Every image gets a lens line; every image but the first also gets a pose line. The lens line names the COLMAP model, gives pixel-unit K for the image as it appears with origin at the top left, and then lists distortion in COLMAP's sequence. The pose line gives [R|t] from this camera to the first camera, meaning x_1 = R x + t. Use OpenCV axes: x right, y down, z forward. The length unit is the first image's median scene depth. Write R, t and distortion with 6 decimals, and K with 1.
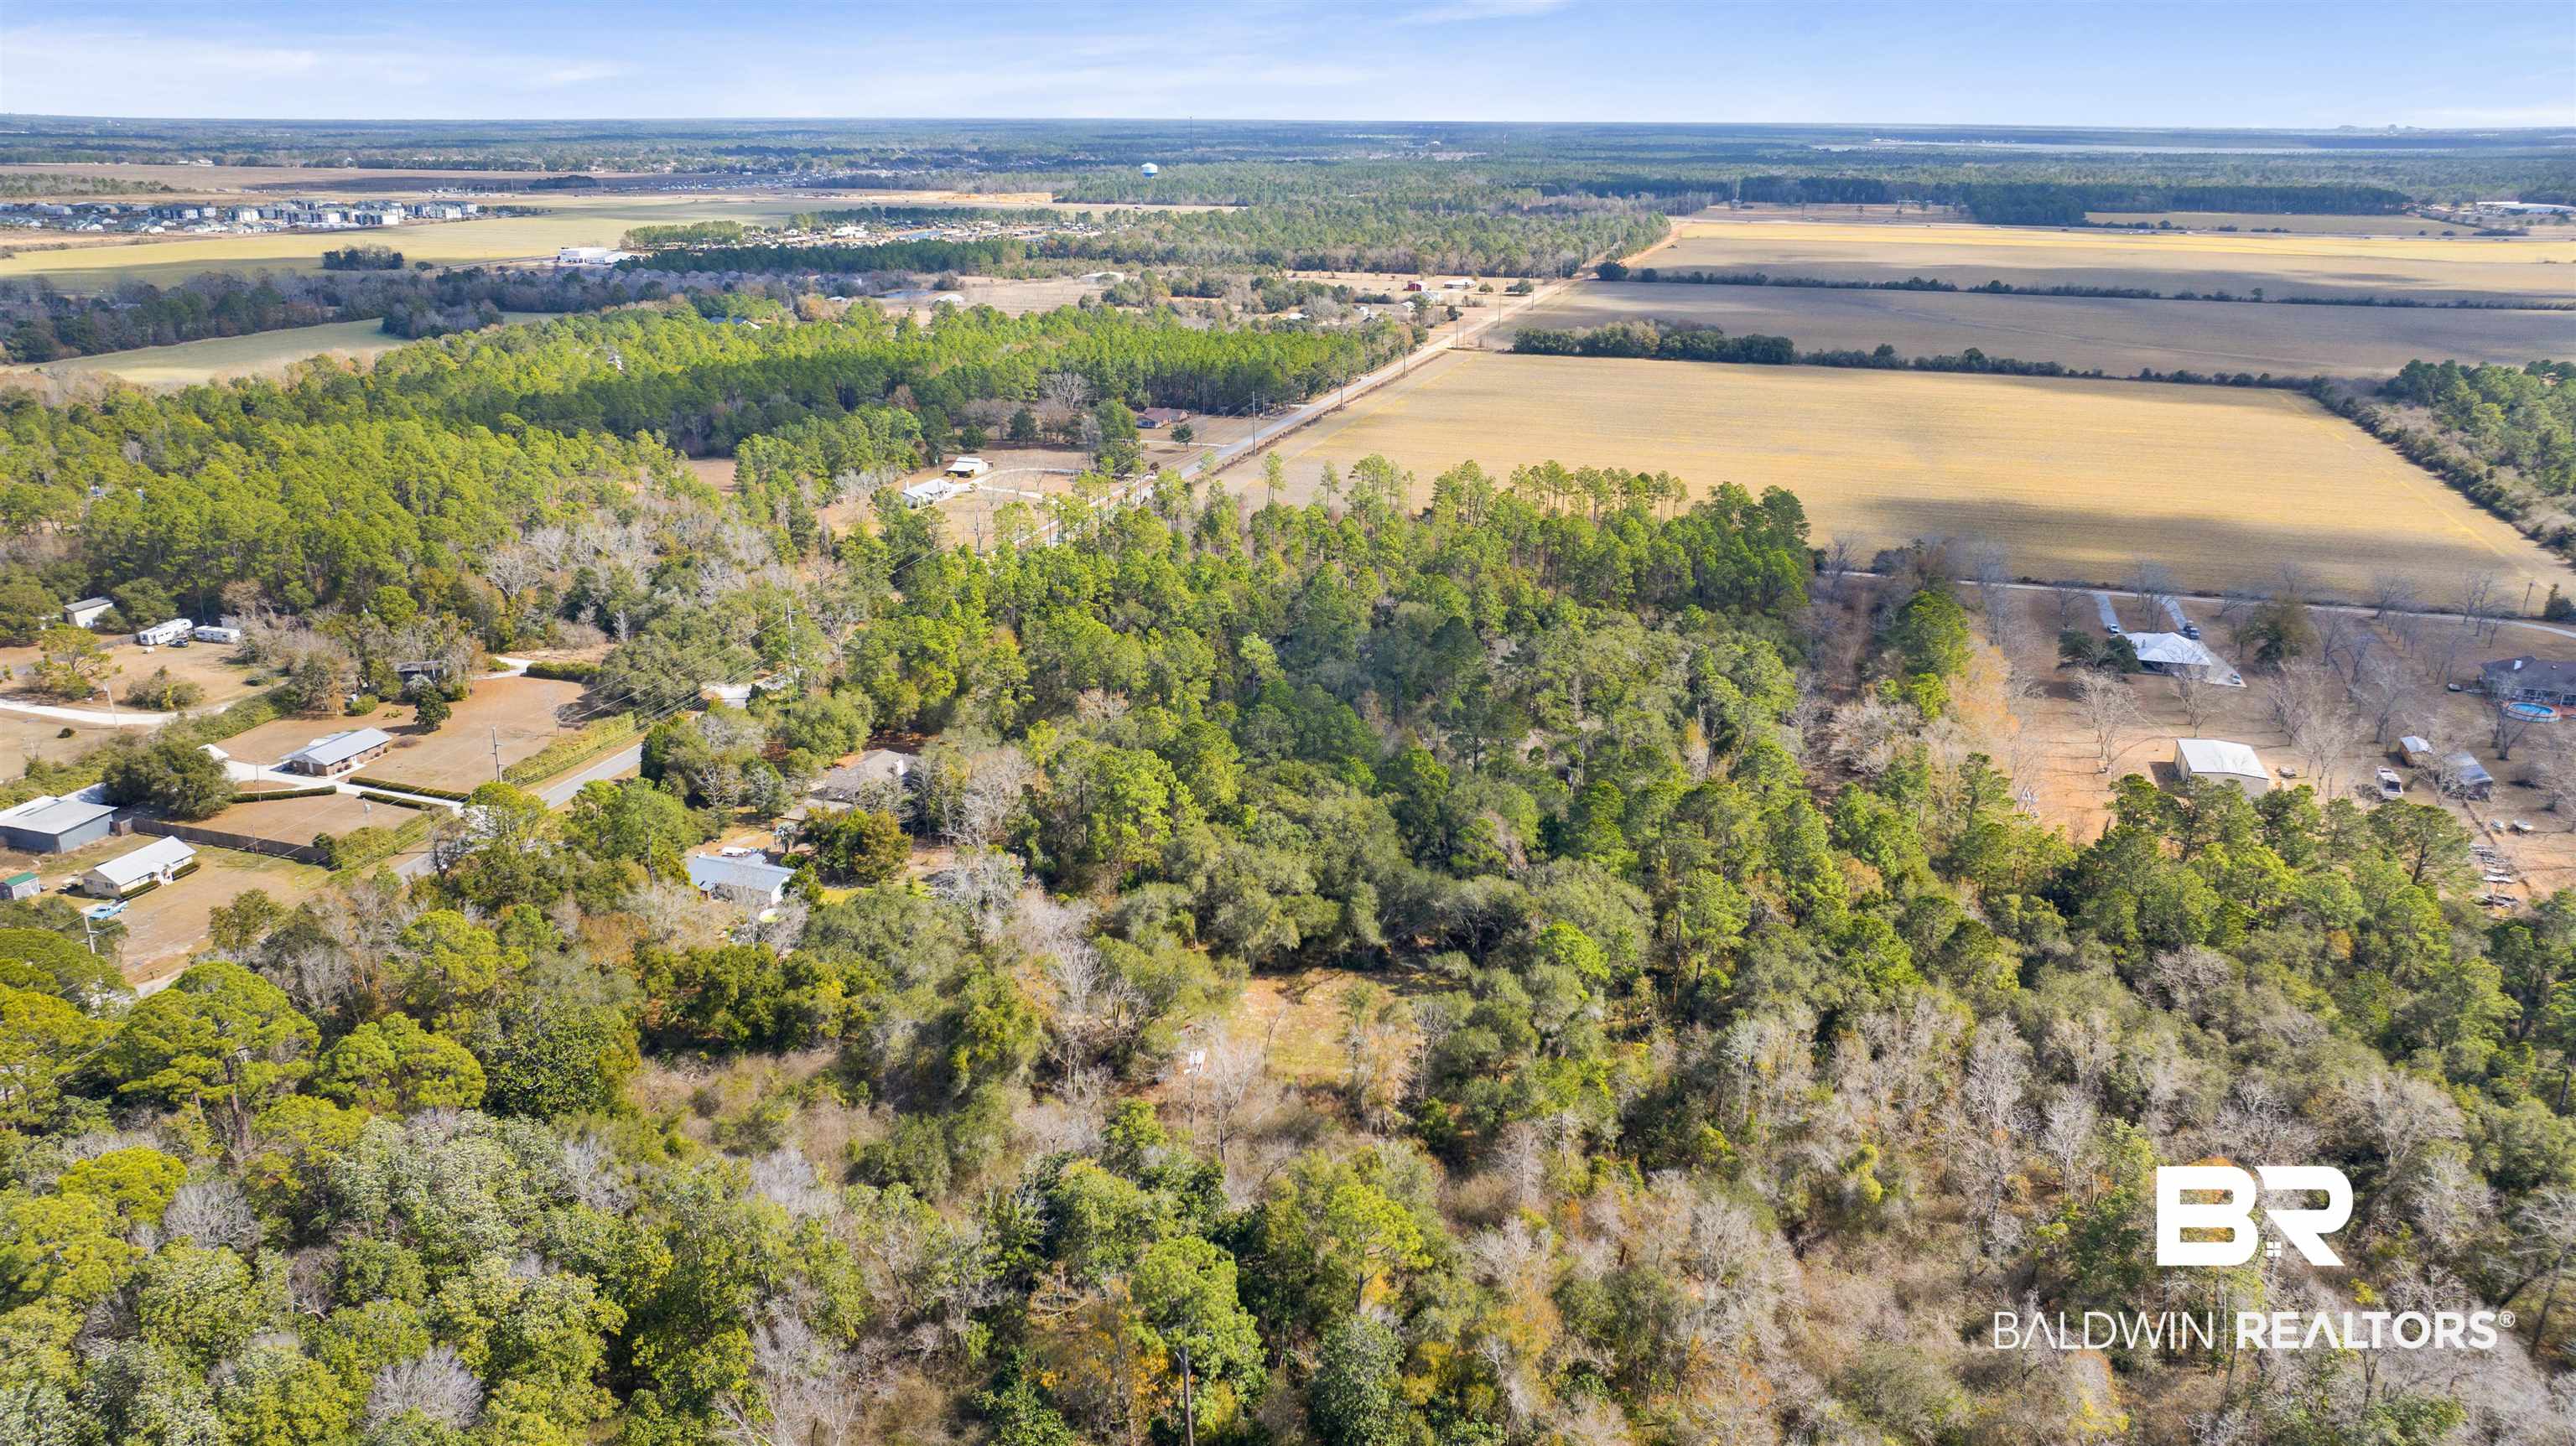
lens RADIAL K [[1829.4, 0, 1297.4], [0, 1829.4, 720.7], [0, 0, 1]] dist [-0.028796, 0.024617]
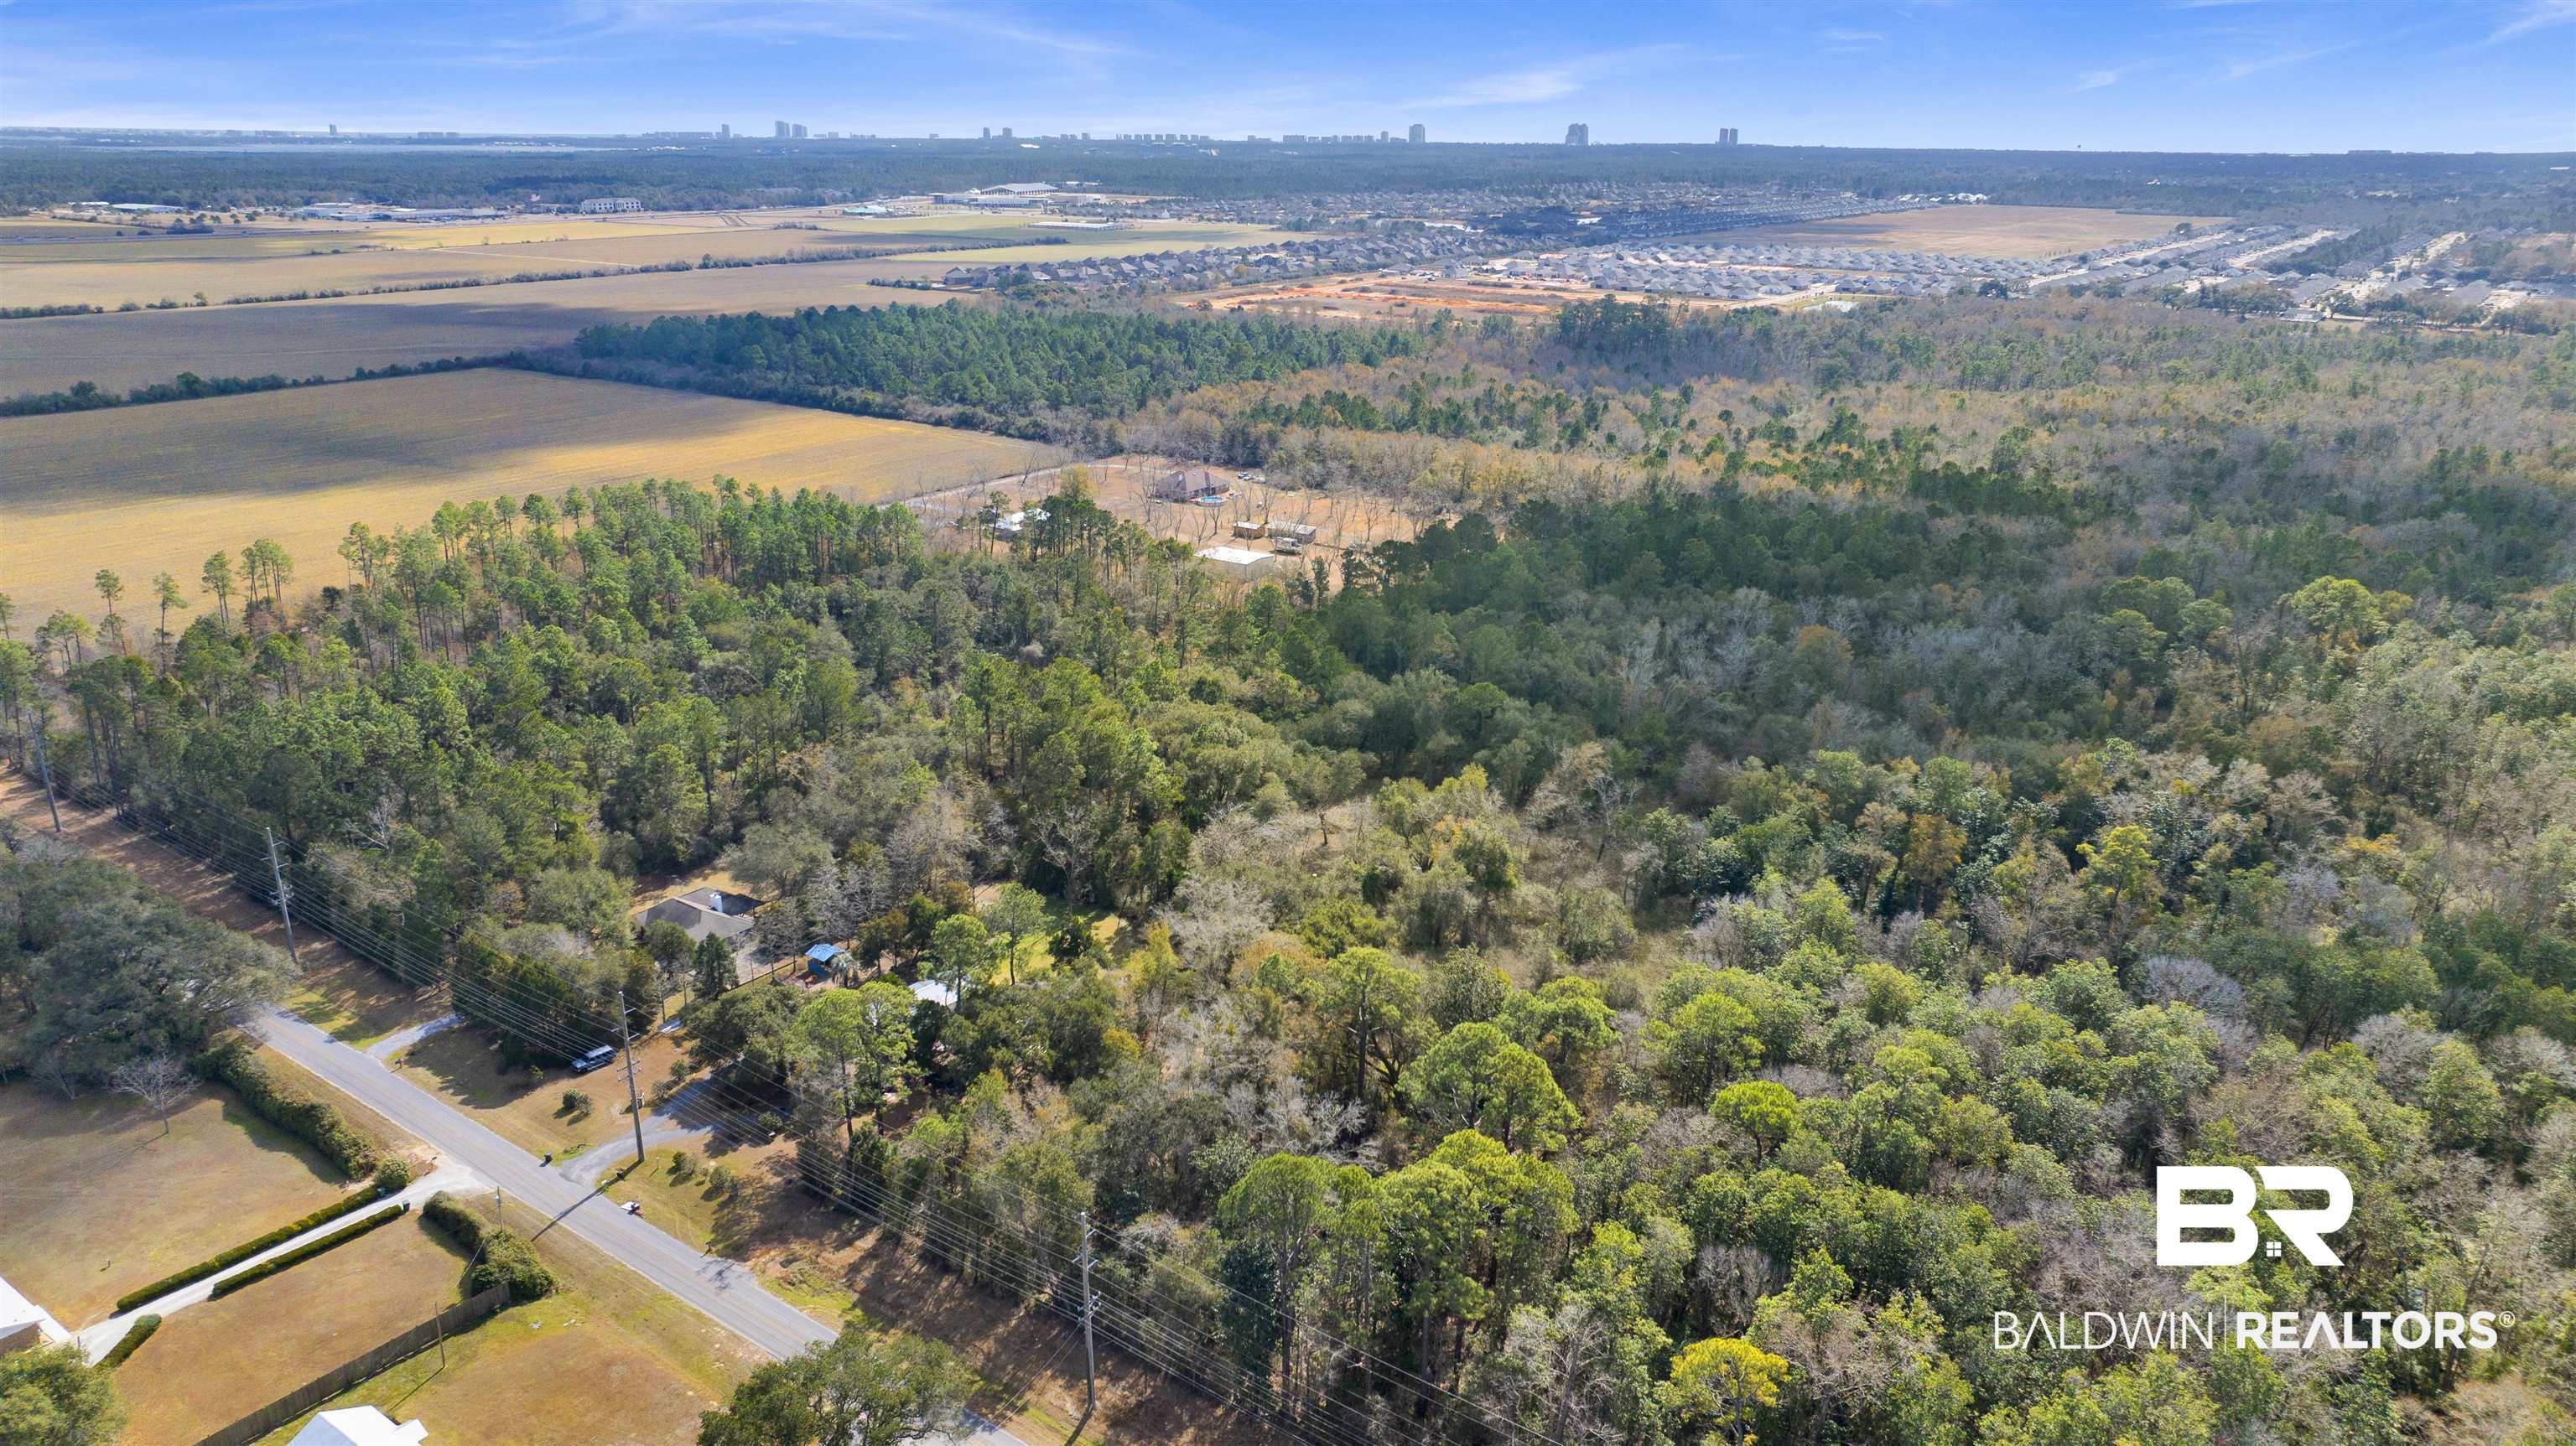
lens RADIAL K [[1829.4, 0, 1297.4], [0, 1829.4, 720.7], [0, 0, 1]] dist [-0.028796, 0.024617]
pose [[0.300724, -0.299052, 0.905612, -0.340309], [0.298250, 0.931428, 0.208538, -0.057779], [-0.905876, 0.207386, 0.369295, 0.161956]]
